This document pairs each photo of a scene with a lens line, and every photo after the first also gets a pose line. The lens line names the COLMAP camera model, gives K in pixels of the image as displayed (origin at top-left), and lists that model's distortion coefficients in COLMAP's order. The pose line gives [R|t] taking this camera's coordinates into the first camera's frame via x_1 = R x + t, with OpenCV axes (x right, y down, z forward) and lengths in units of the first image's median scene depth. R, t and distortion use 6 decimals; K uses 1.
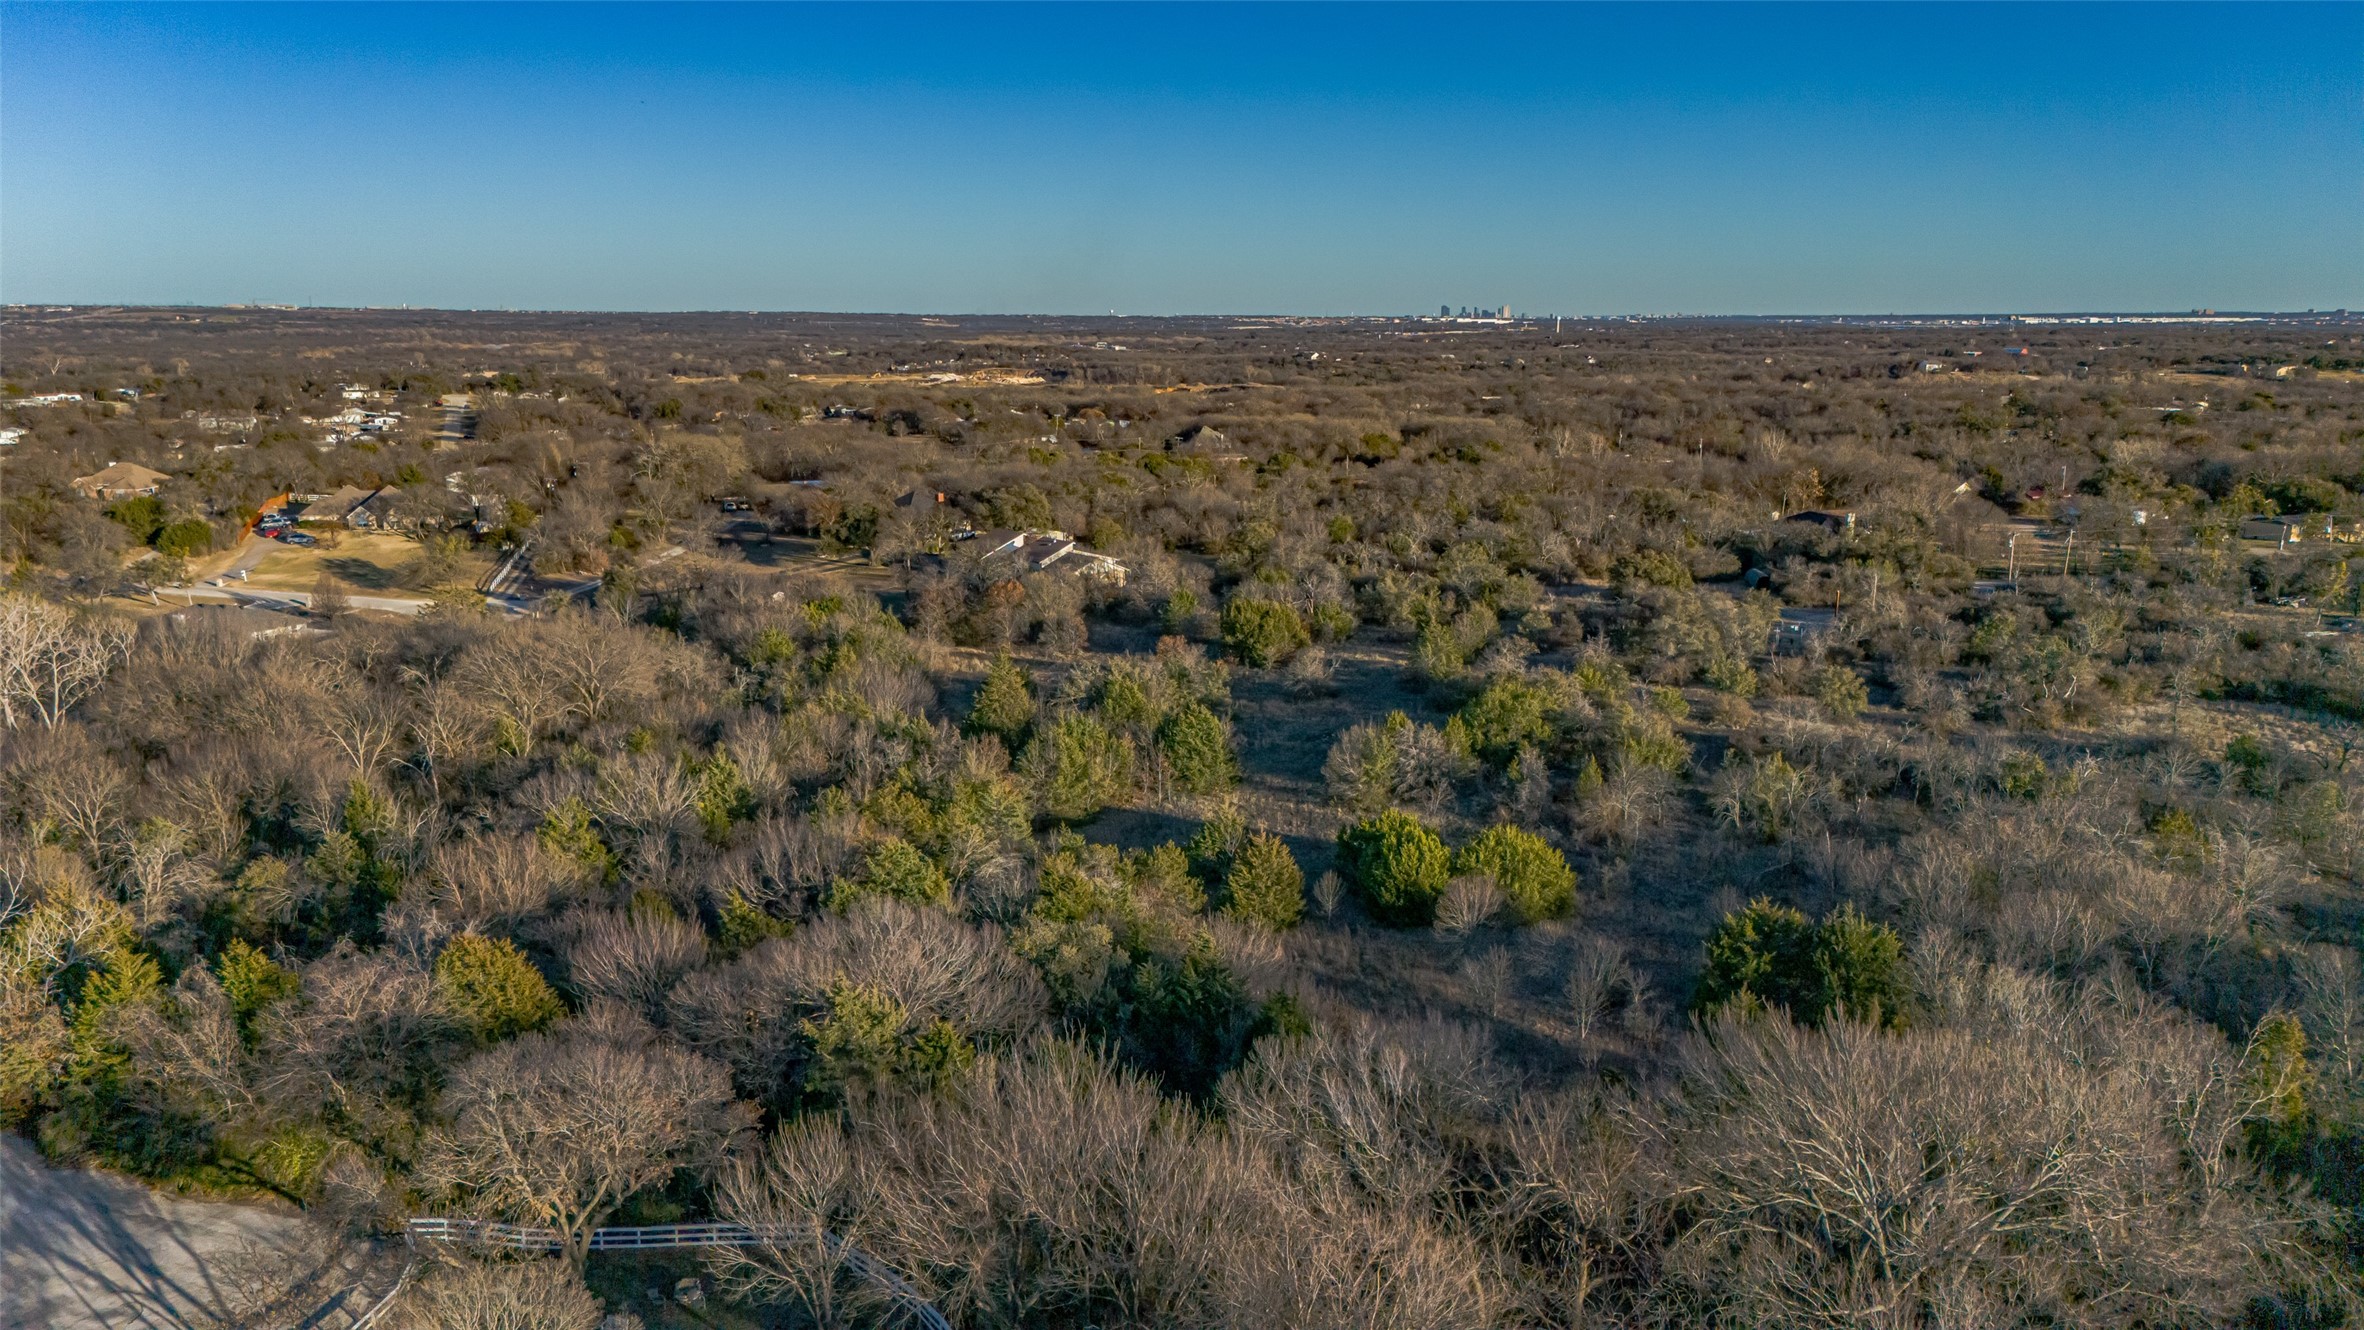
lens RADIAL K [[1736.1, 0, 1190.4], [0, 1736.1, 655.9], [0, 0, 1]] dist [0.086448, -0.092753]
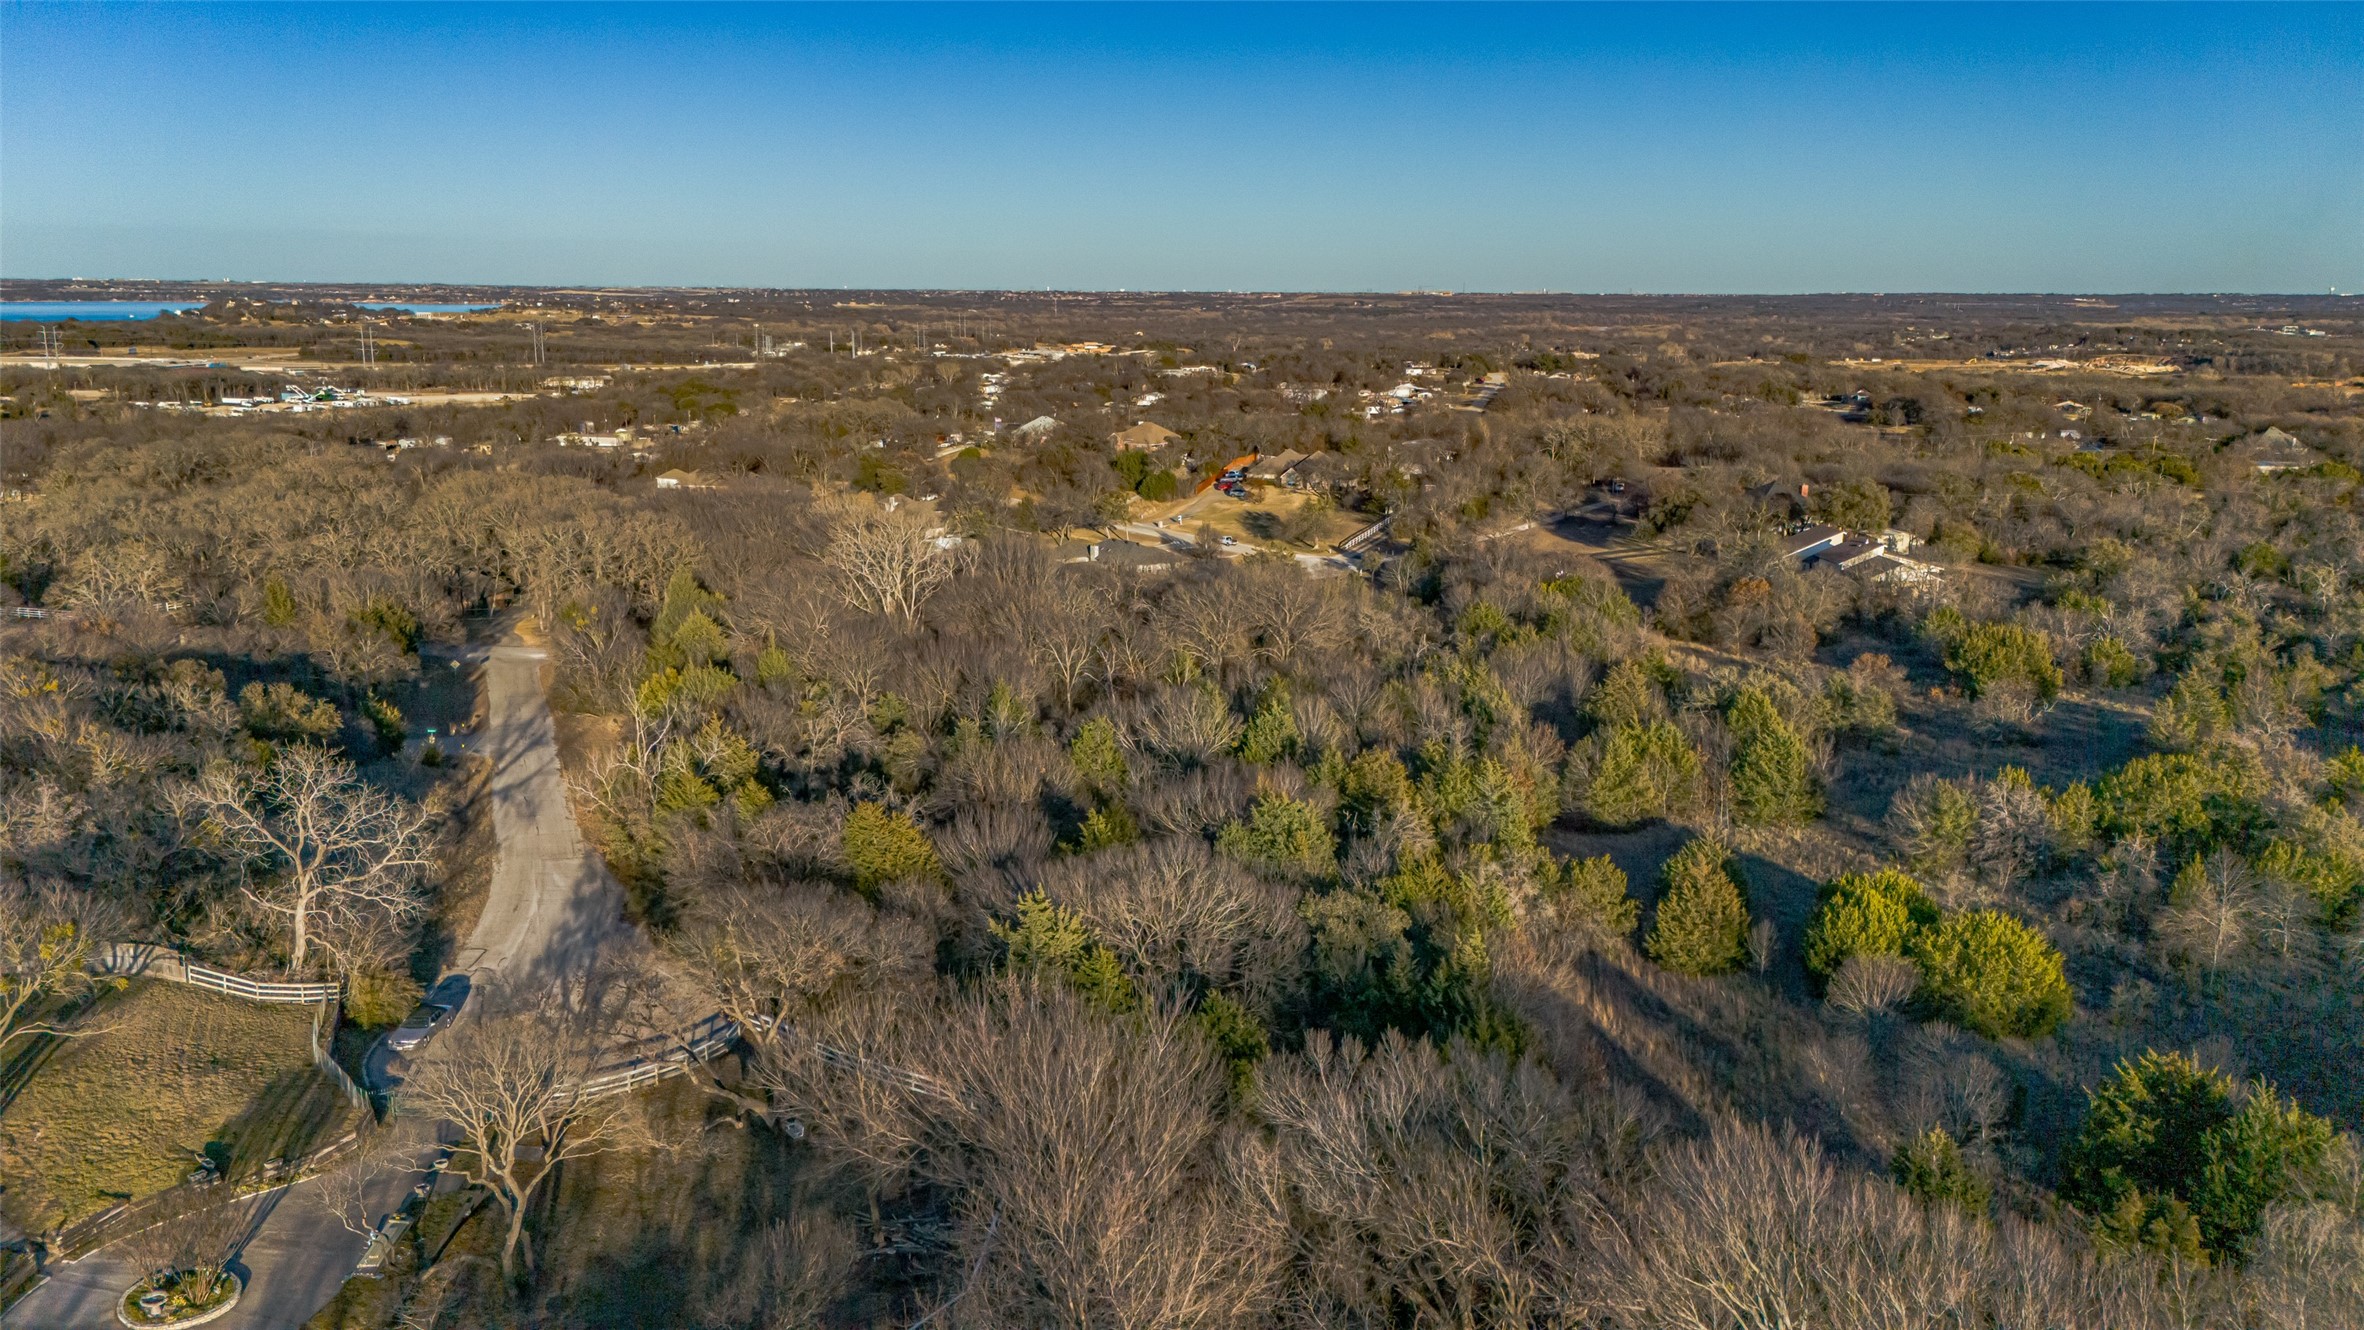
lens RADIAL K [[1736.1, 0, 1189.7], [0, 1736.1, 667.2], [0, 0, 1]] dist [0.086448, -0.092753]
pose [[0.818983, 0.122345, -0.560623, 0.188356], [-0.113521, 0.992241, 0.050700, -0.009564], [0.562476, 0.022120, 0.826518, 0.053231]]
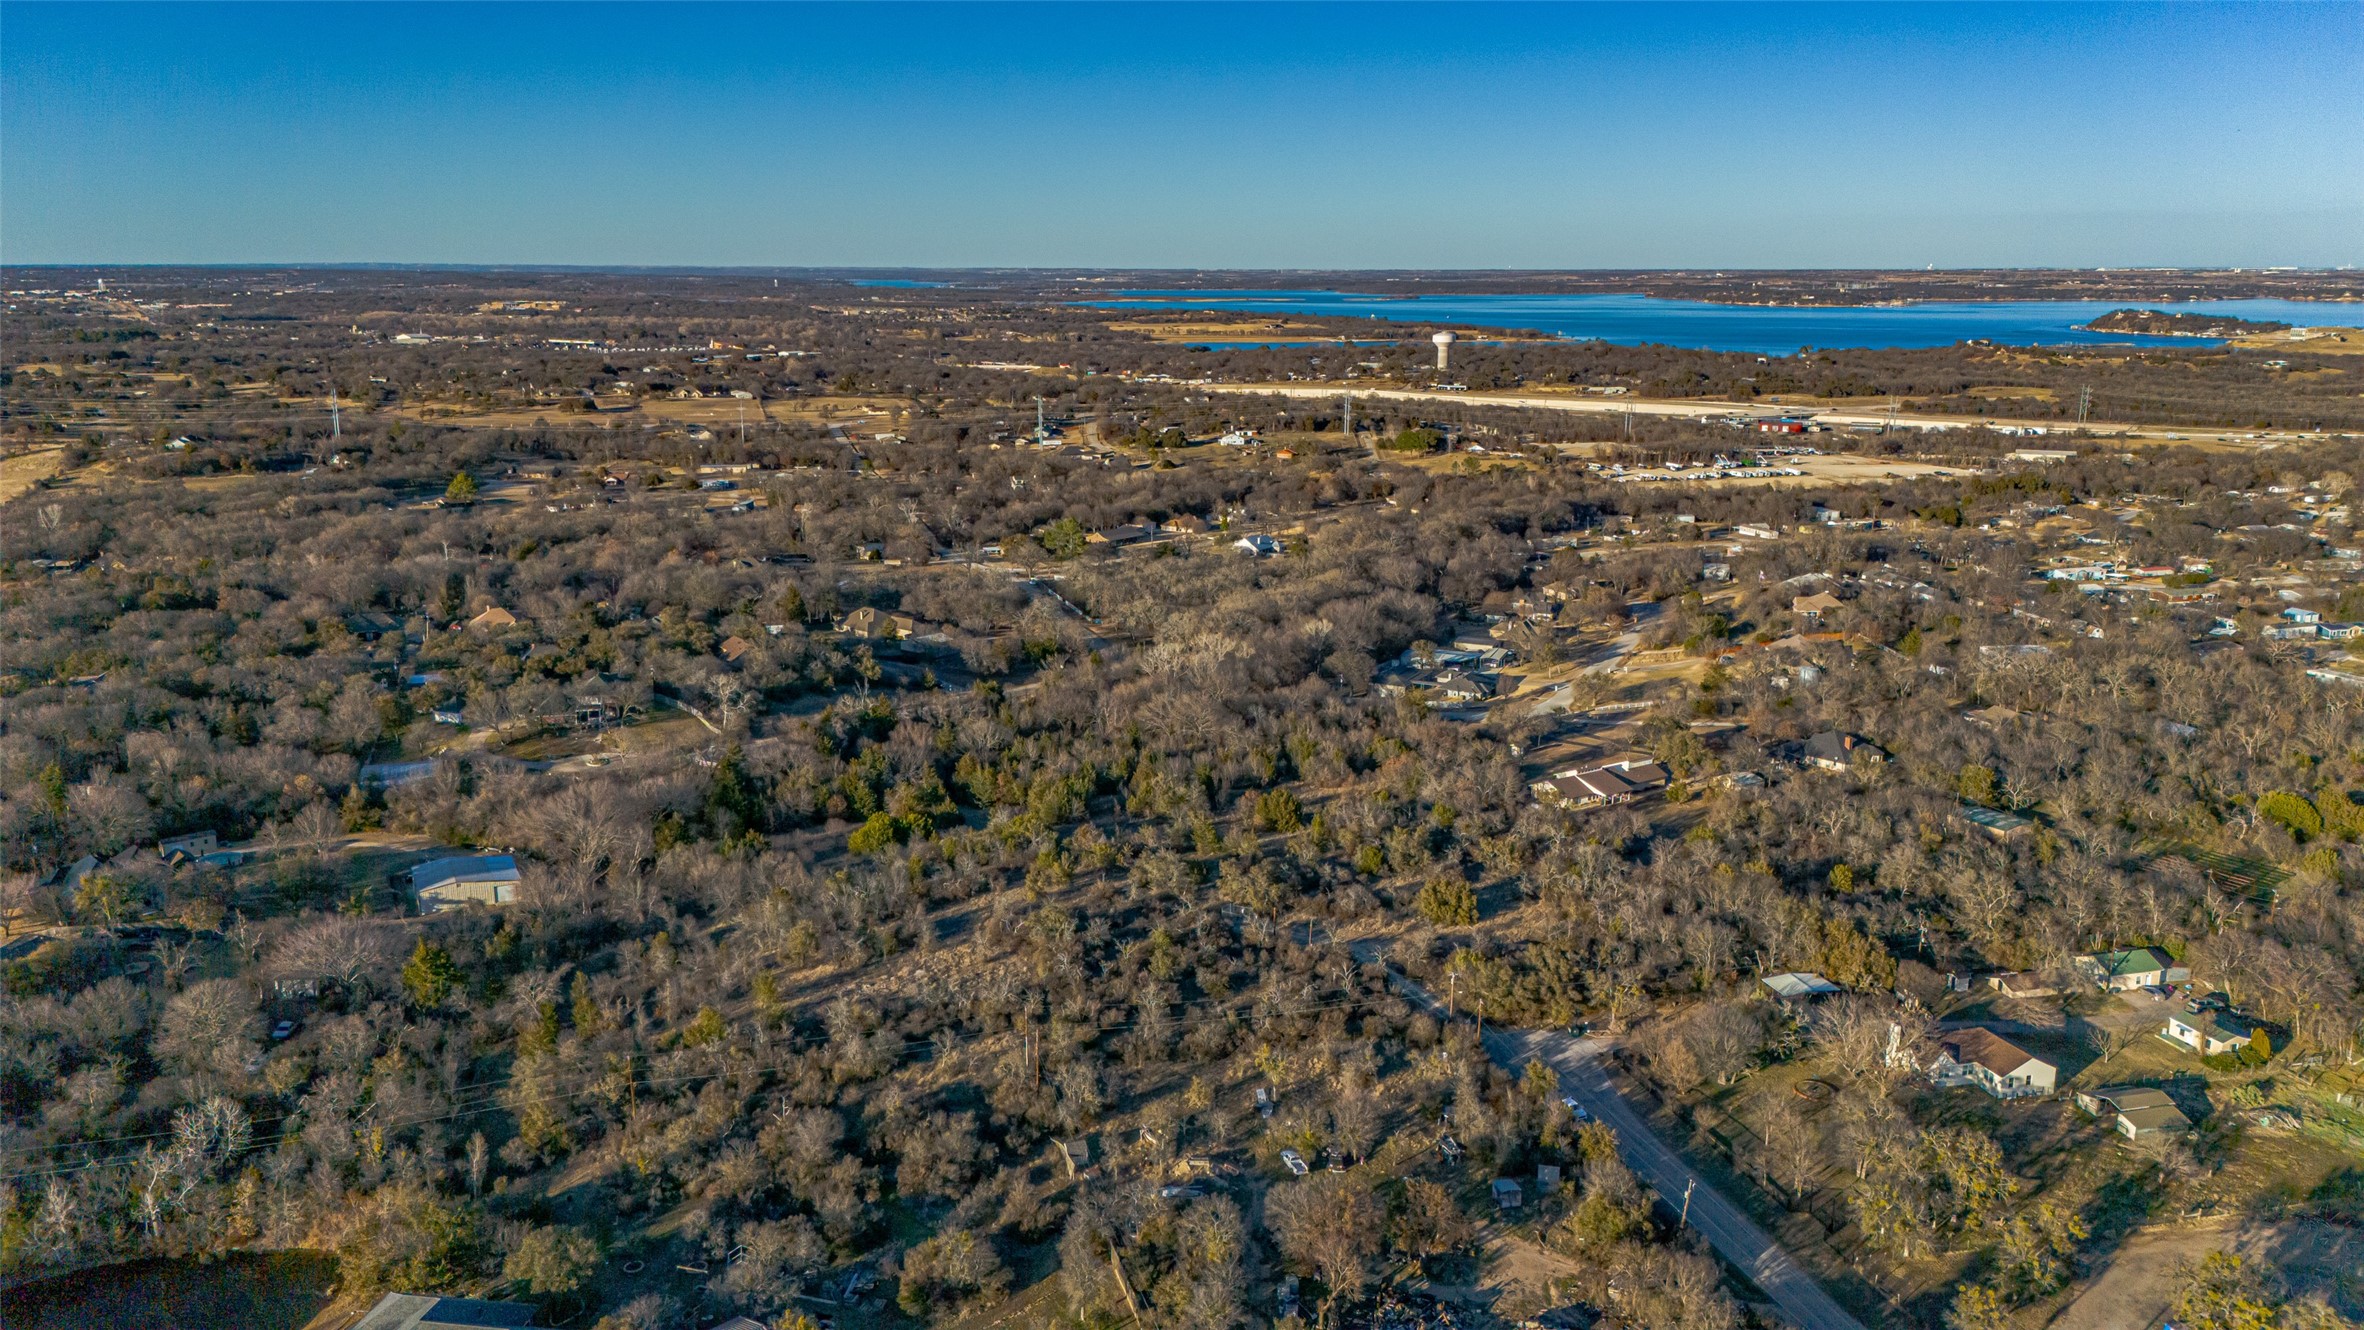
lens RADIAL K [[1736.1, 0, 1181.0], [0, 1736.1, 674.1], [0, 0, 1]] dist [0.086448, -0.092753]
pose [[-0.085631, 0.225838, -0.970394, 1.565900], [-0.192748, 0.951817, 0.238523, -0.496130], [0.977505, 0.207466, -0.037975, 0.878694]]
